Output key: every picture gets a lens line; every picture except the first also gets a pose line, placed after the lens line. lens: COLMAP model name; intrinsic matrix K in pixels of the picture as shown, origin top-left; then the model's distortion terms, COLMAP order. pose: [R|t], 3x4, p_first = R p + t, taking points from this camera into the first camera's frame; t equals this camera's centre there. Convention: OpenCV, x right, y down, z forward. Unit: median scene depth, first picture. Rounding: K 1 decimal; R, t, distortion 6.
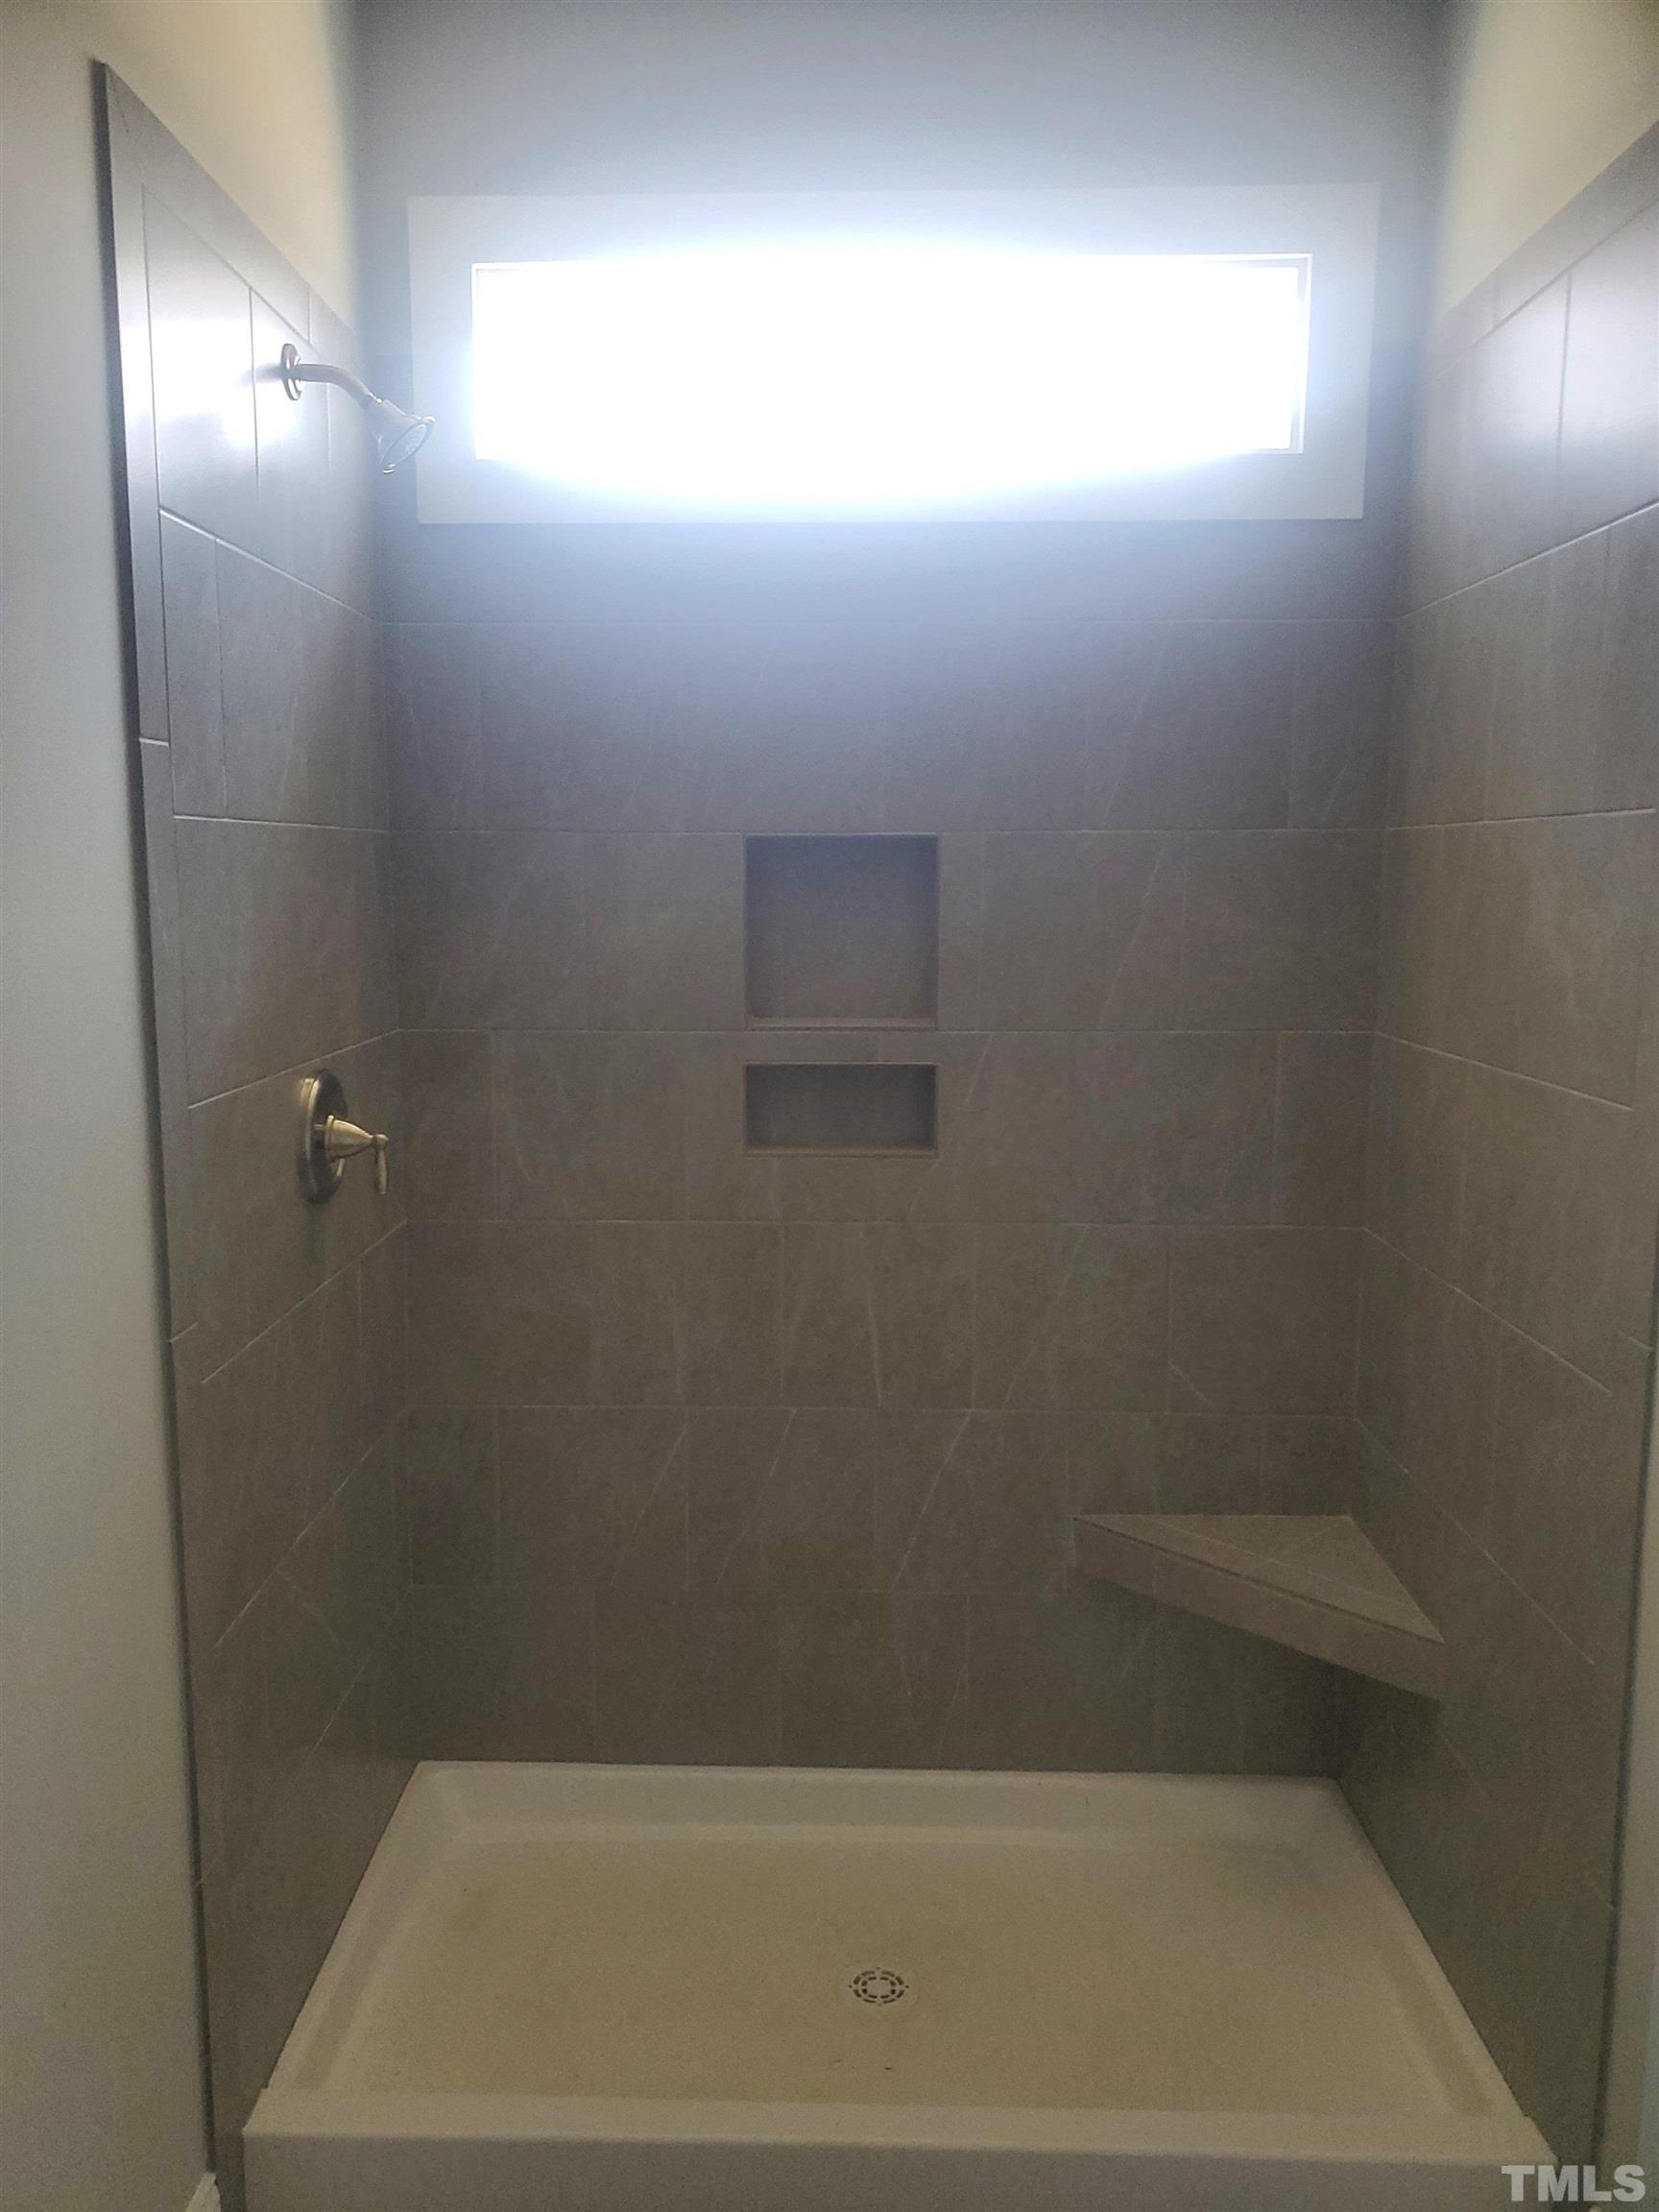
lens RADIAL K [[1718.4, 0, 825.8], [0, 1718.4, 1115.6], [0, 0, 1]] dist [0.035403, 0.013558]
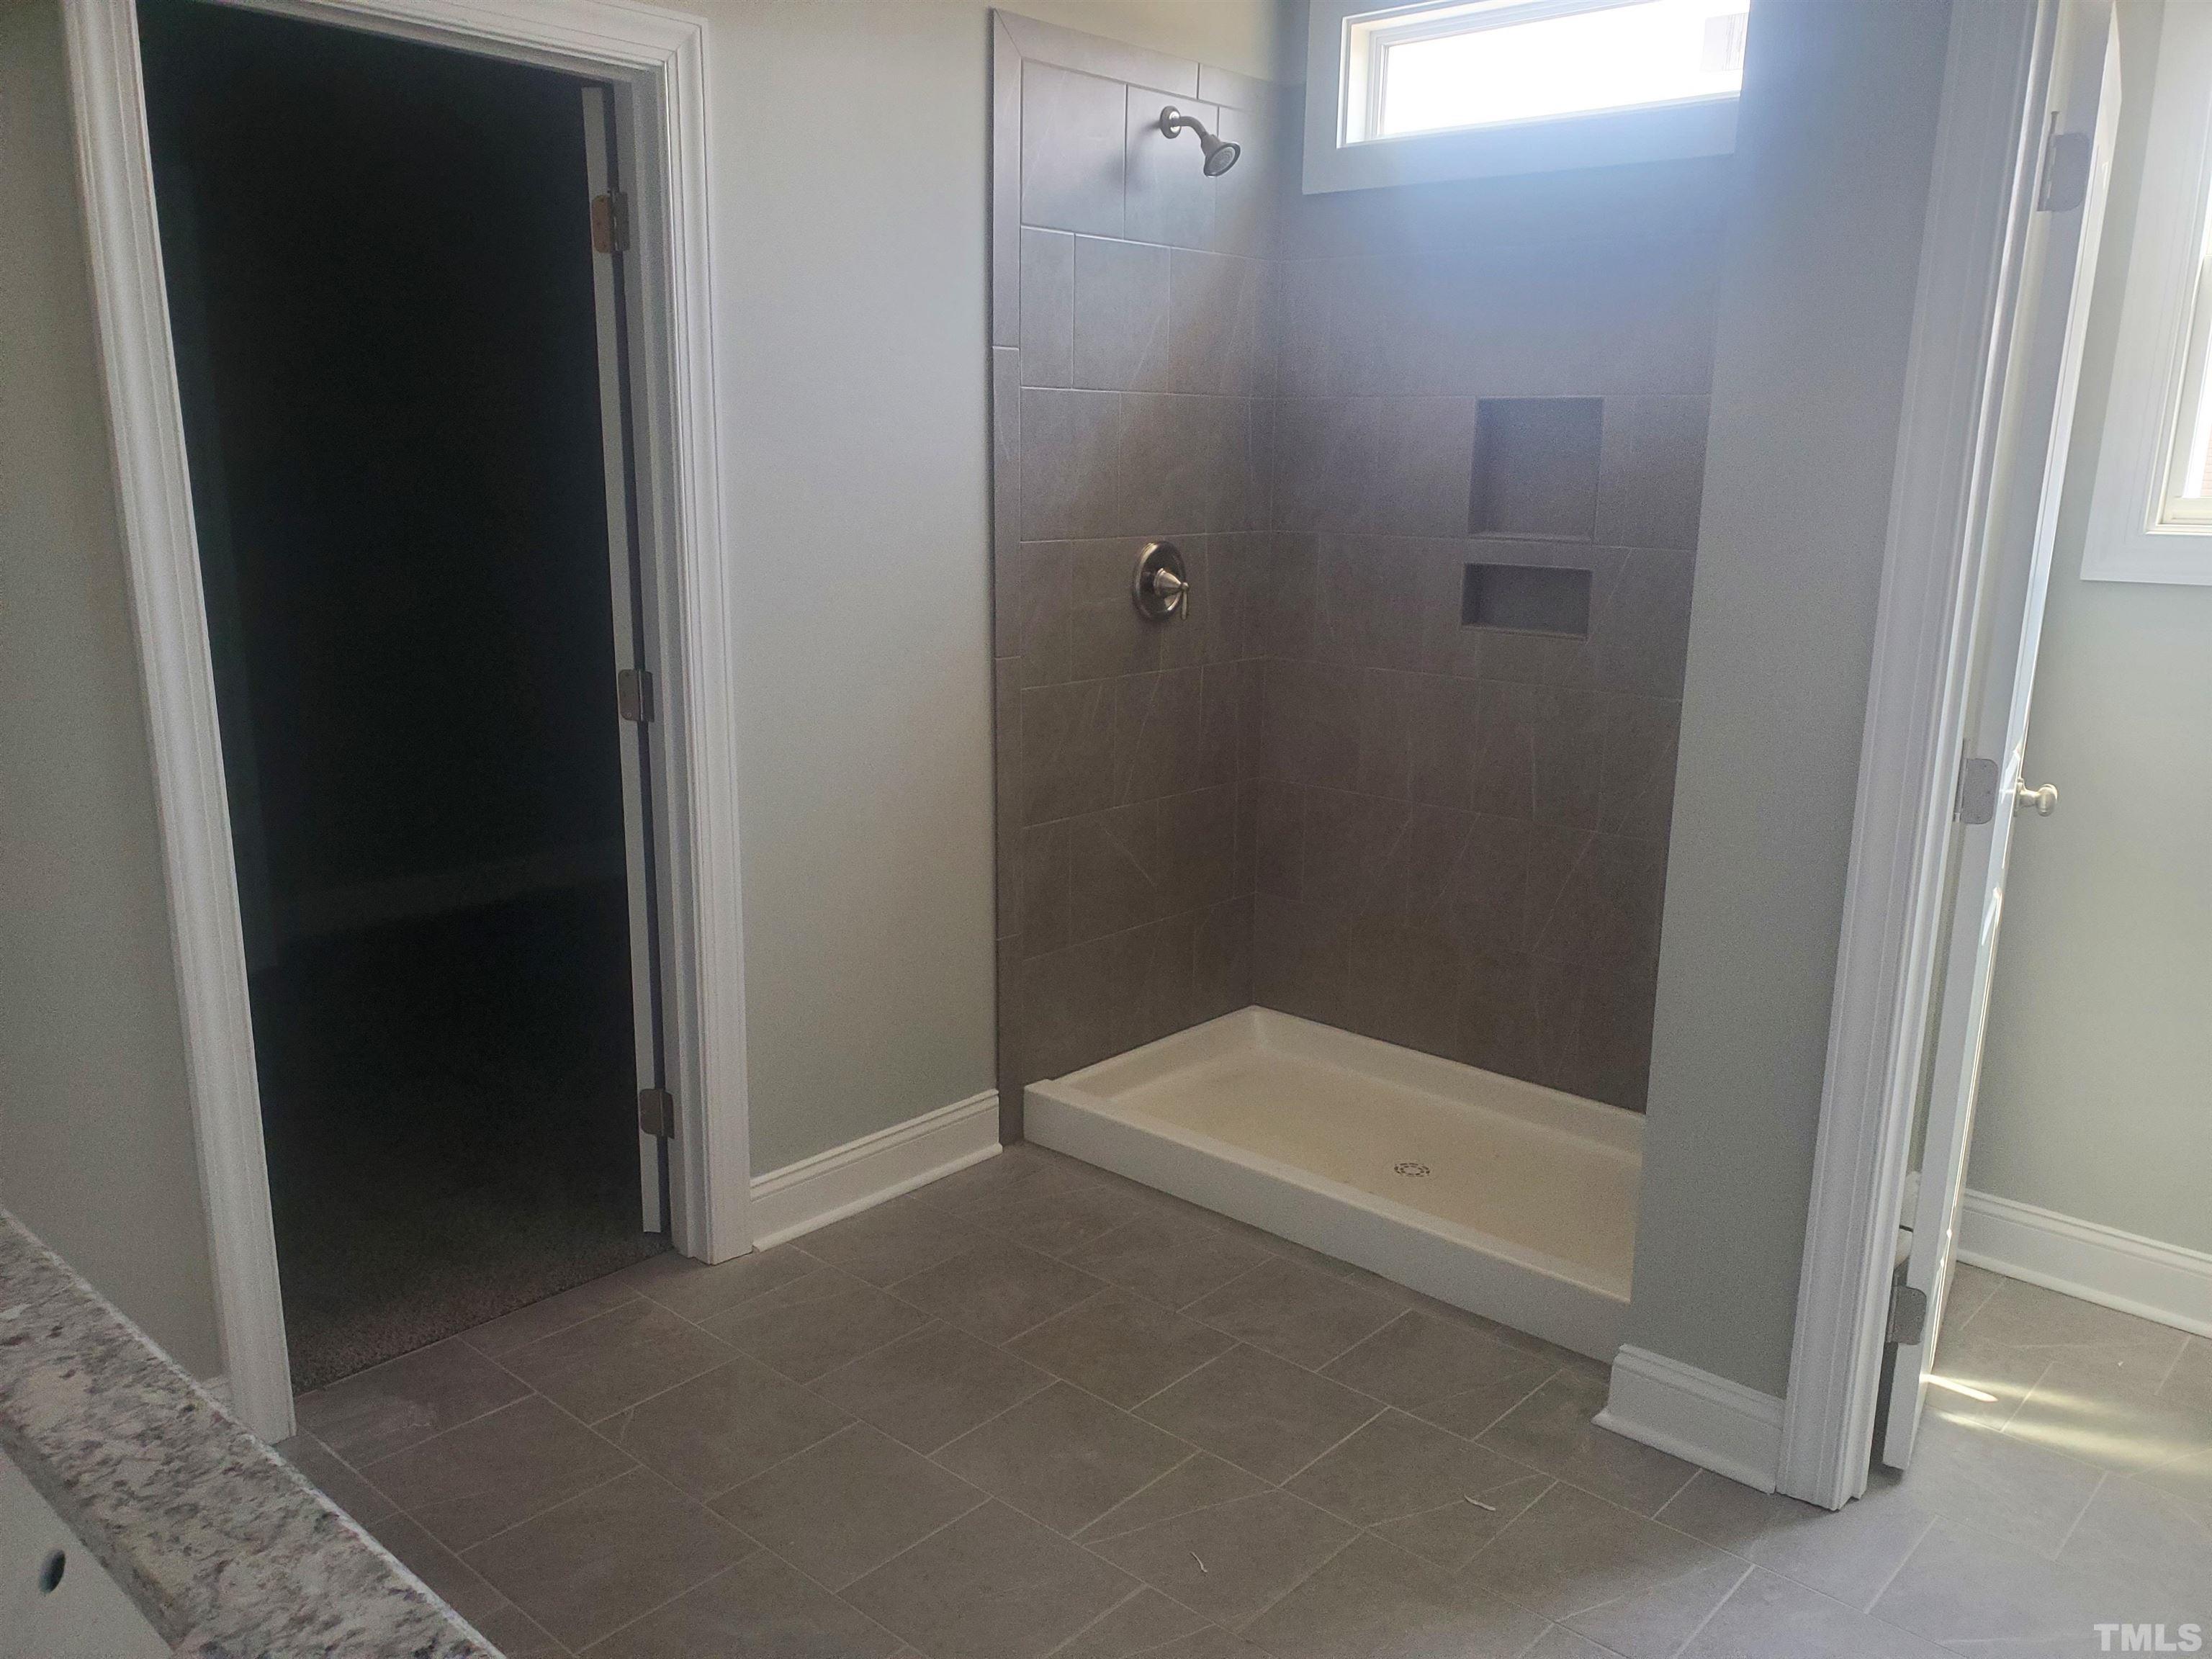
lens RADIAL K [[1718.4, 0, 1127.2], [0, 1718.4, 850.0], [0, 0, 1]] dist [0.035403, 0.013558]
pose [[0.762694, 0.155133, -0.627878, 0.682201], [-0.103849, 0.987585, 0.117861, 0.066731], [0.638367, -0.024687, 0.769336, -0.286582]]
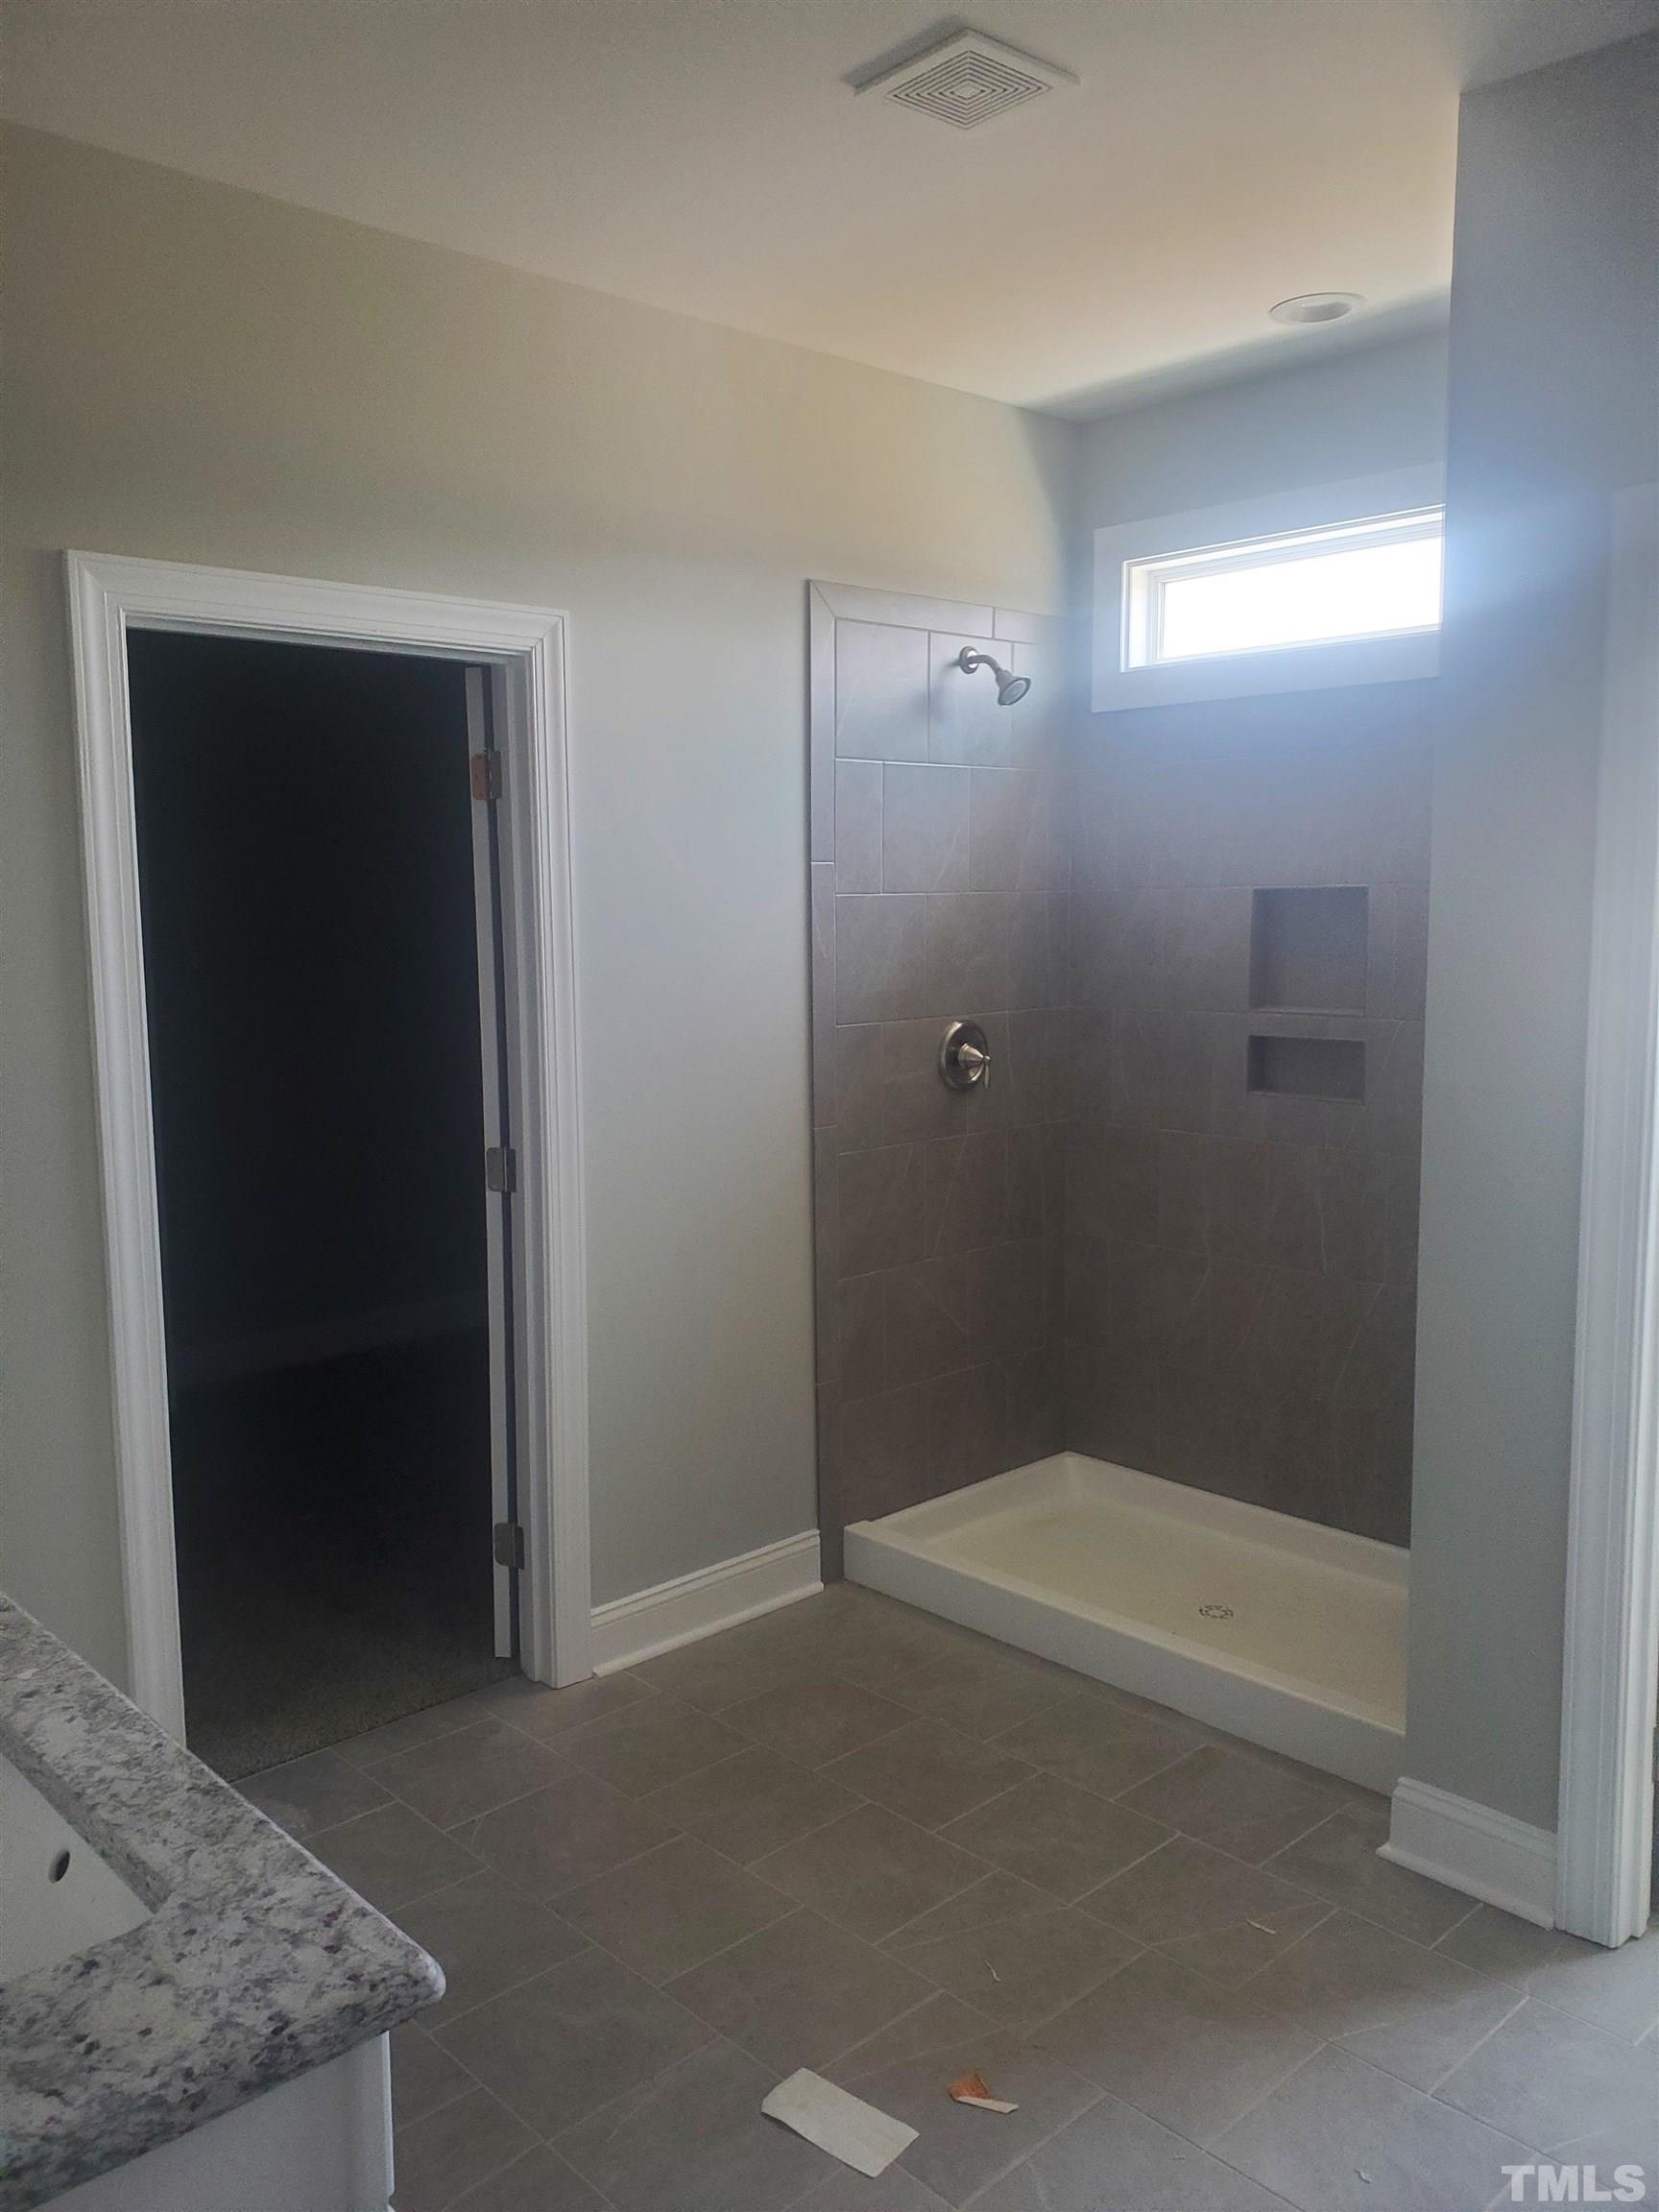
lens RADIAL K [[1718.4, 0, 831.0], [0, 1718.4, 1092.2], [0, 0, 1]] dist [0.035403, 0.013558]
pose [[0.706588, 0.068340, -0.704318, 0.793024], [-0.088639, 0.996034, 0.007721, 0.042233], [0.702052, 0.056975, 0.709843, -0.364599]]
